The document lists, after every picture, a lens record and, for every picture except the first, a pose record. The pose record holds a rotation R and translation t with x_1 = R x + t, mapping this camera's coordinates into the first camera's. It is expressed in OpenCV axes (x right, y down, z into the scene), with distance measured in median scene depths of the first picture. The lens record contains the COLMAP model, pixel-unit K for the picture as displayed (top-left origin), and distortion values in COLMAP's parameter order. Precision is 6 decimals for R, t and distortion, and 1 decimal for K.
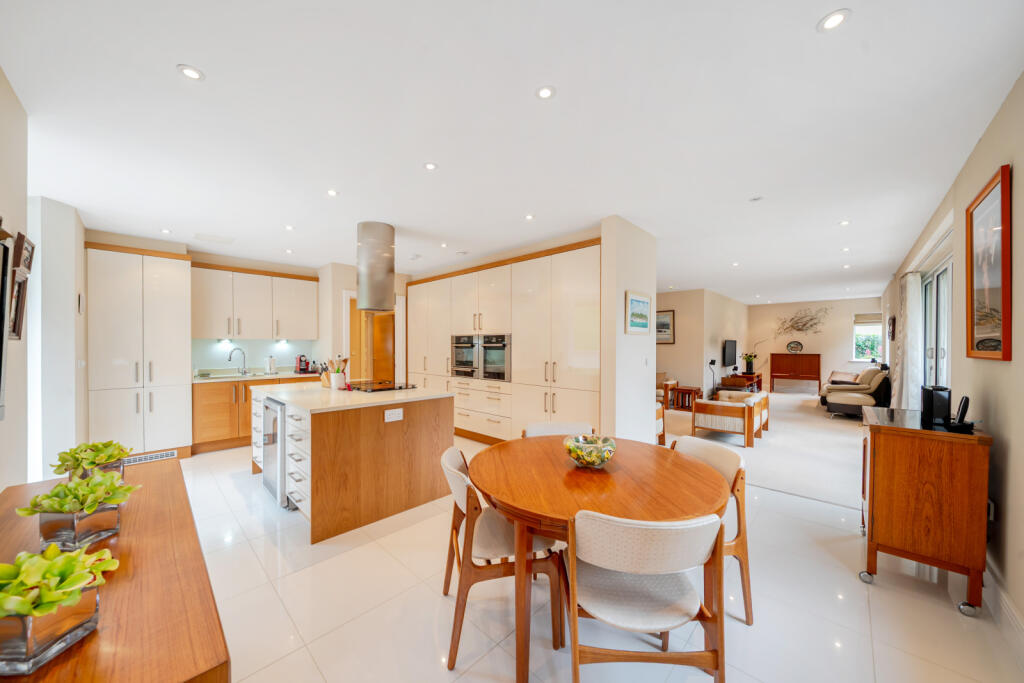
lens RADIAL K [[362.2, 0, 510.3], [0, 362.2, 347.4], [0, 0, 1]] dist [-0.000410, -0.000015]
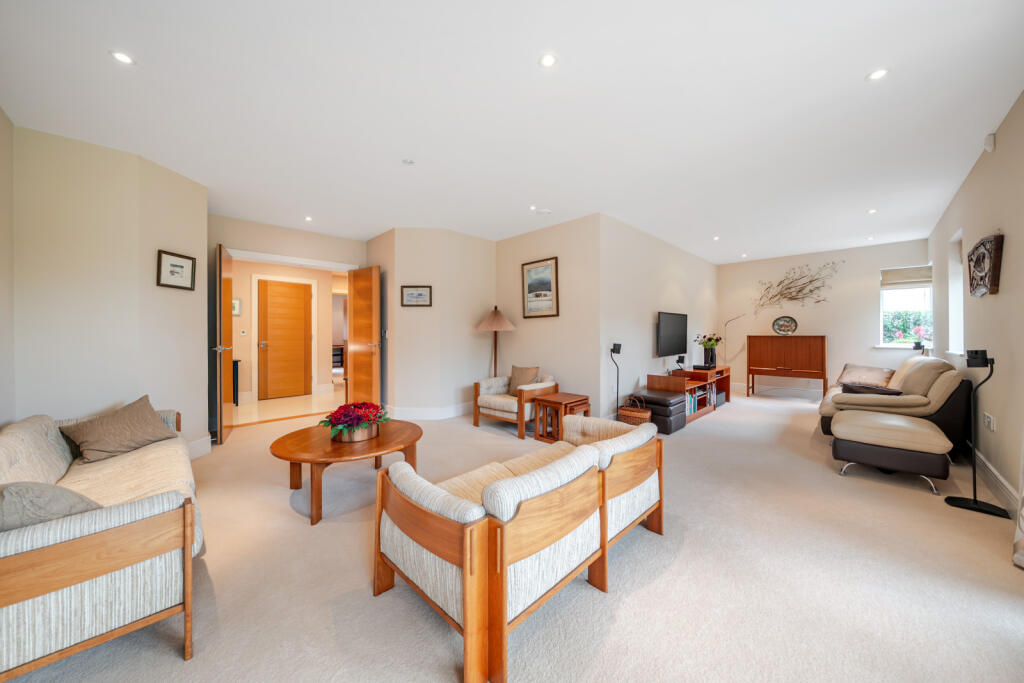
lens RADIAL K [[358.7, 0, 511.4], [0, 358.7, 335.1], [0, 0, 1]] dist [-0.000784, -0.000046]
pose [[0.999641, -0.002504, -0.026690, 0.340234], [0.002373, 0.999985, -0.004934, 0.019068], [0.026702, 0.004869, 0.999632, 0.377951]]
